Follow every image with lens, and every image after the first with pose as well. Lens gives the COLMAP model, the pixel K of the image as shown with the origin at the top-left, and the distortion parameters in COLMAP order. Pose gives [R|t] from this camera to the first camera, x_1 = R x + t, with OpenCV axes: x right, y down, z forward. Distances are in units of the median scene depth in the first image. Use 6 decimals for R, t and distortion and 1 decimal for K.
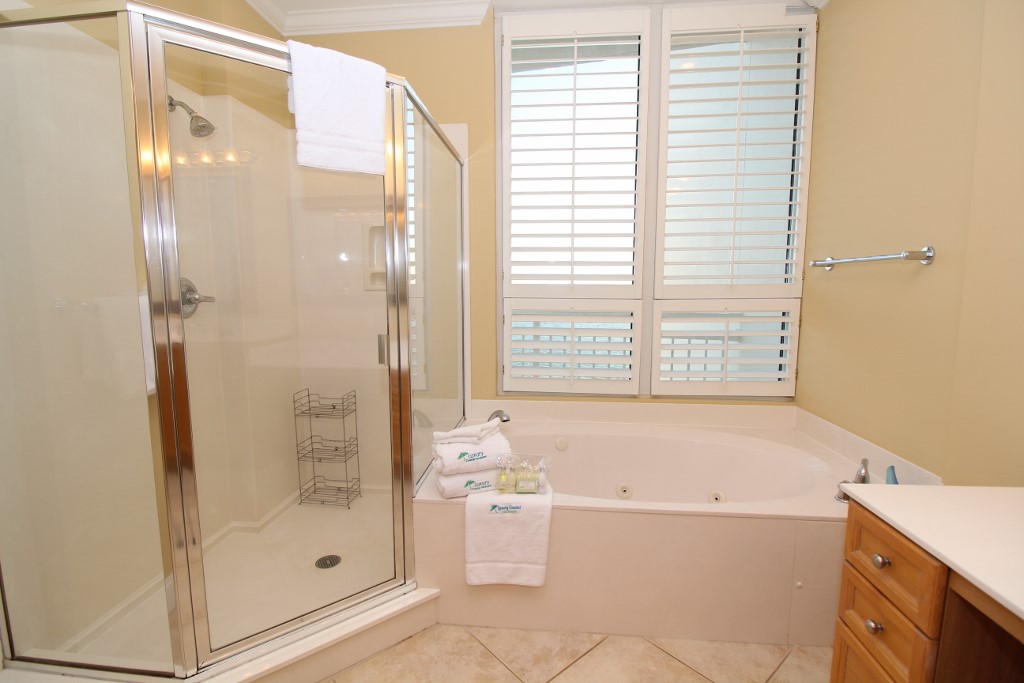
lens RADIAL K [[478.8, 0, 512.5], [0, 478.8, 335.4], [0, 0, 1]] dist [-0.002667, -0.000224]
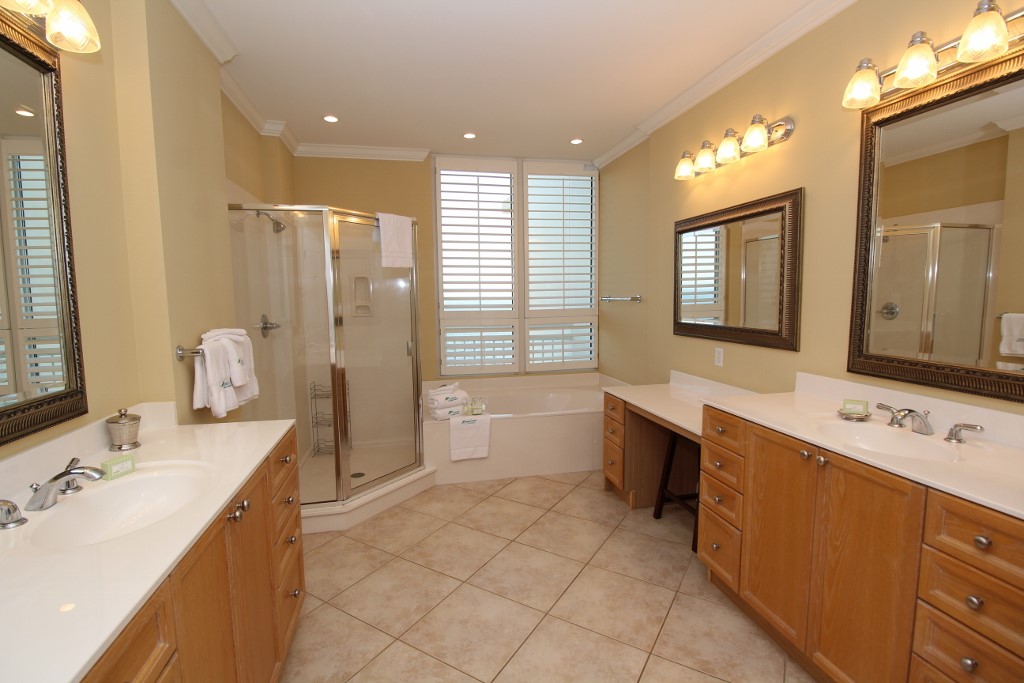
lens RADIAL K [[478.8, 0, 510.8], [0, 478.8, 338.9], [0, 0, 1]] dist [-0.002667, -0.000224]
pose [[0.953290, -0.040135, 0.299379, -0.301618], [0.043788, 0.999026, -0.005501, 0.010772], [-0.298867, 0.018353, 0.954118, -0.710220]]
